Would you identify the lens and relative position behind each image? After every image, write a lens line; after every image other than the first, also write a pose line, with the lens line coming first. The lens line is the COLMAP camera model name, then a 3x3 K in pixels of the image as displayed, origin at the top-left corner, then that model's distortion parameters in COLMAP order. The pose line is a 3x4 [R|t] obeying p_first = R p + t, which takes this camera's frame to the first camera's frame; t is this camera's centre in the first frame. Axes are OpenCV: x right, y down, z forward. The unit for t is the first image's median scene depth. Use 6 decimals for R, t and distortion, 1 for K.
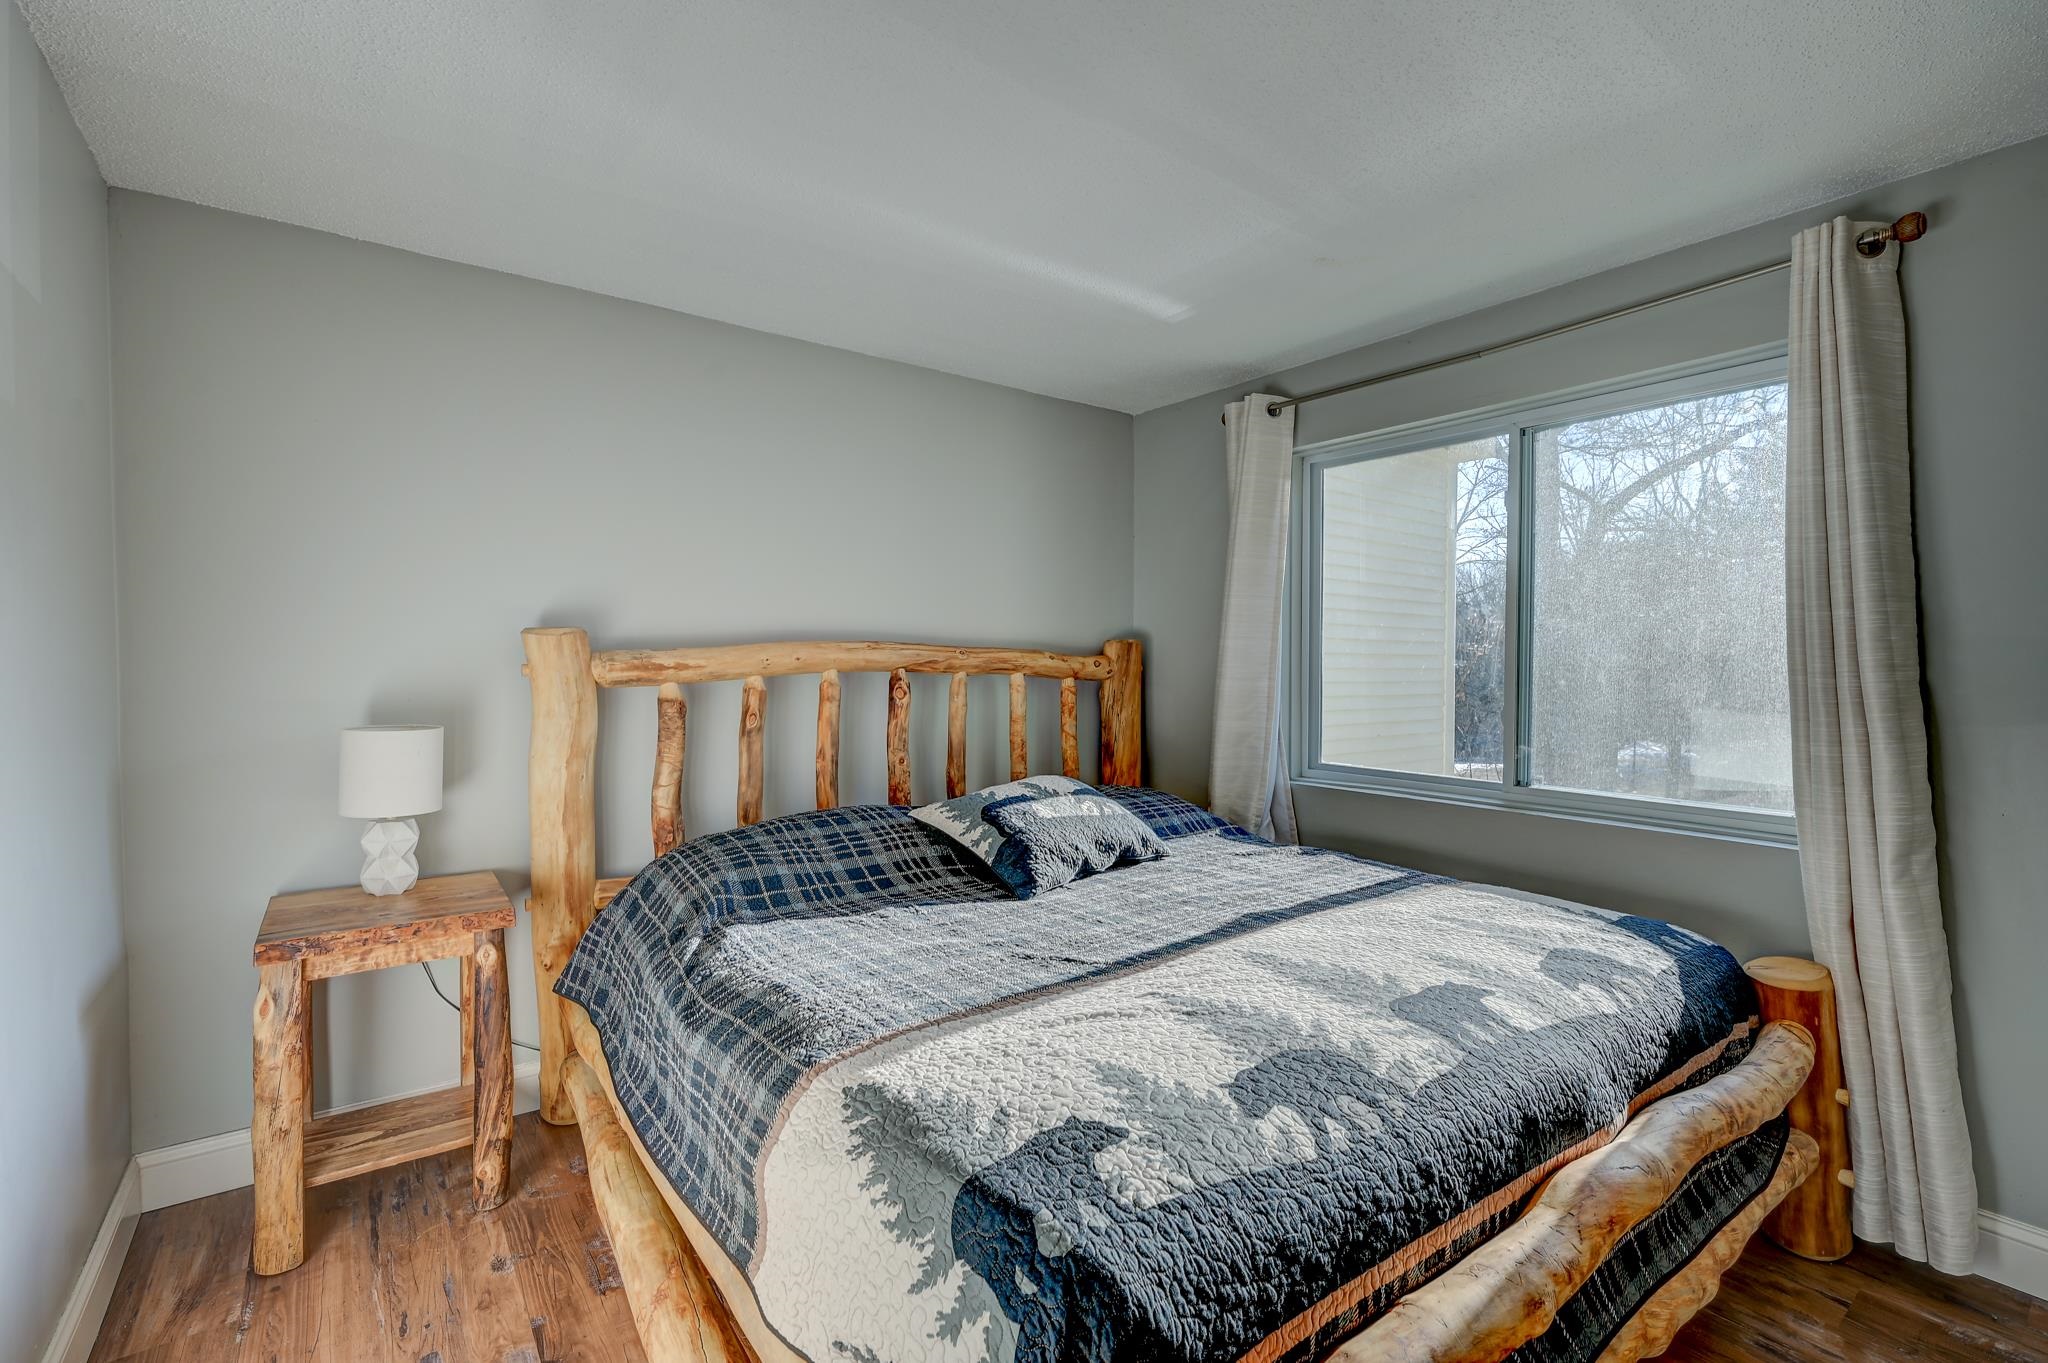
lens RADIAL K [[912.9, 0, 1018.2], [0, 912.9, 673.0], [0, 0, 1]] dist [-0.002618, 0.000695]
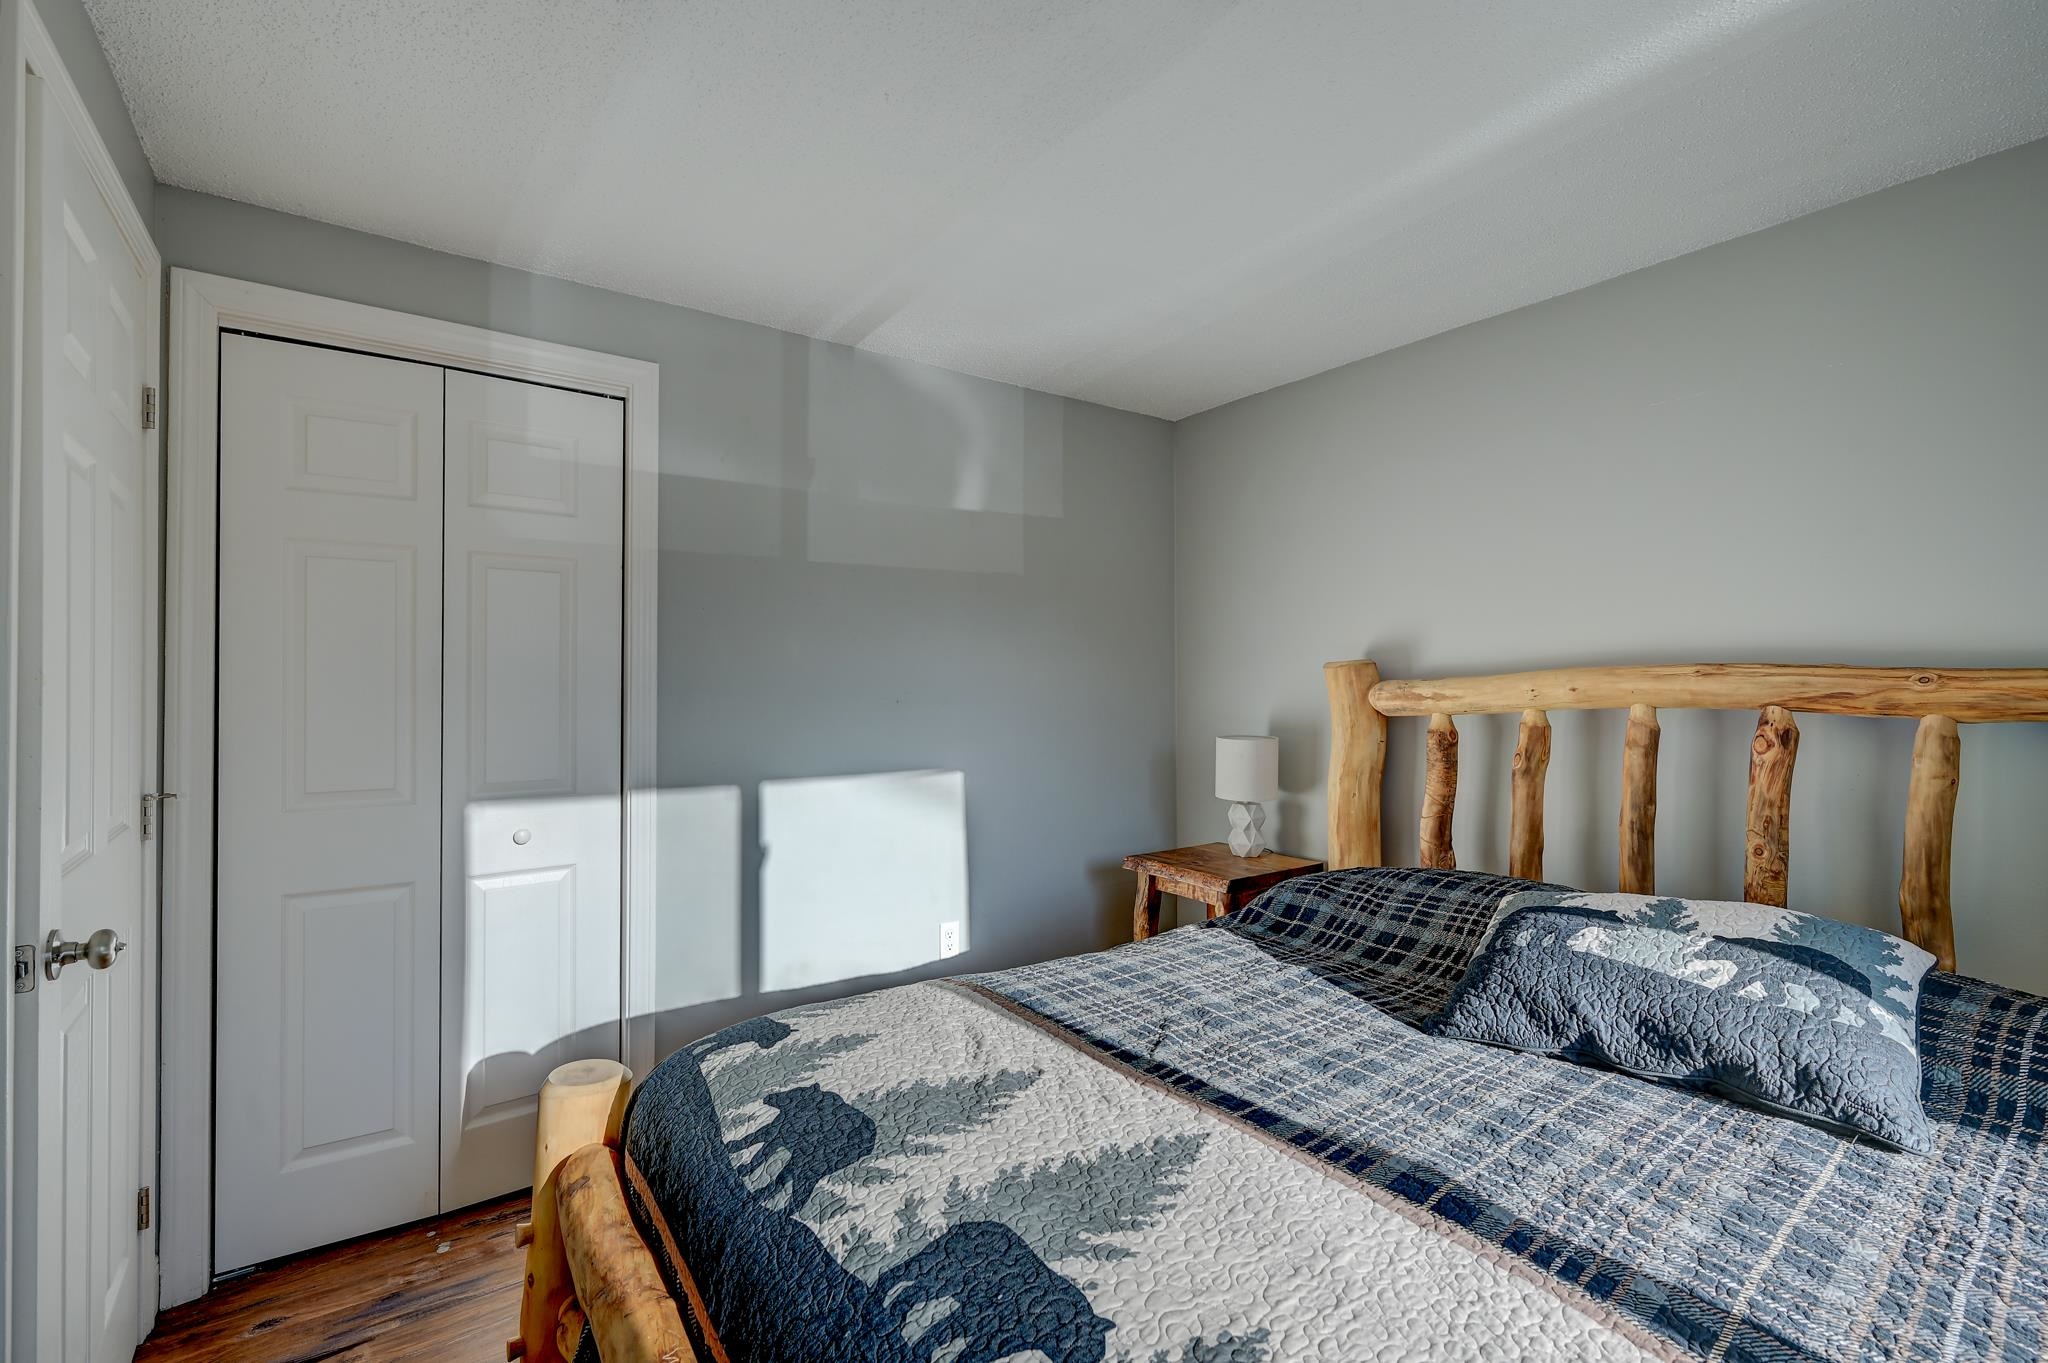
lens RADIAL K [[902.0, 0, 1010.2], [0, 902.0, 682.1], [0, 0, 1]] dist [-0.000139, 0.001977]
pose [[-0.024635, -0.001811, -0.999695, 0.760720], [-0.014161, 0.999899, -0.001462, -0.018939], [0.999596, 0.014120, -0.024658, 0.732527]]
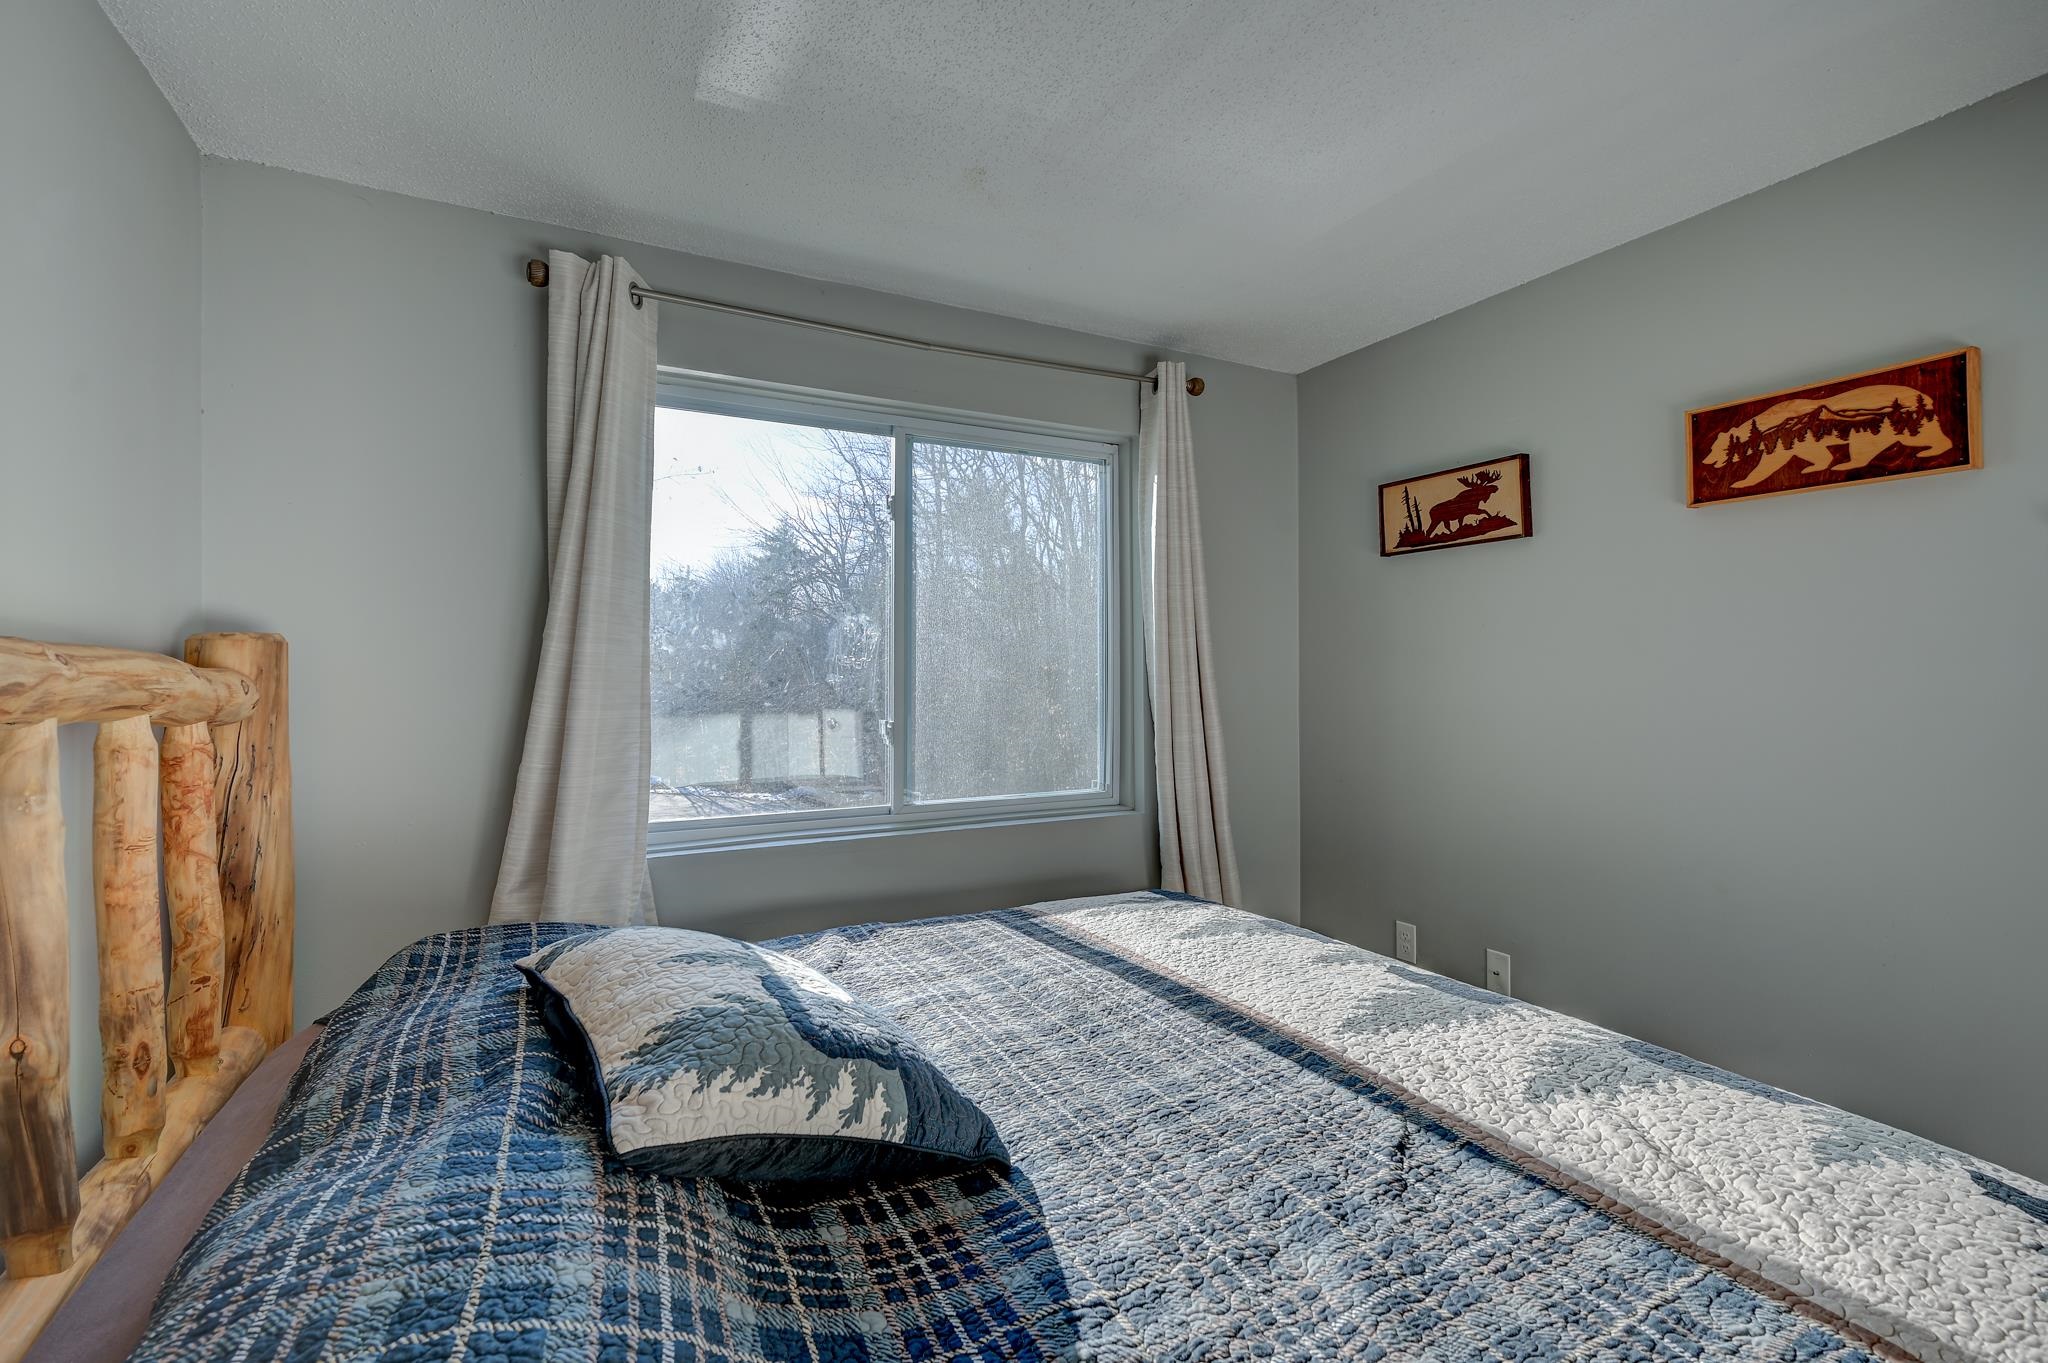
lens RADIAL K [[912.9, 0, 1027.9], [0, 912.9, 678.7], [0, 0, 1]] dist [-0.002618, 0.000695]
pose [[0.142350, -0.003811, 0.989809, -0.507769], [0.018393, 0.999830, 0.001204, -0.013670], [-0.989645, 0.018034, 0.142396, 0.970842]]
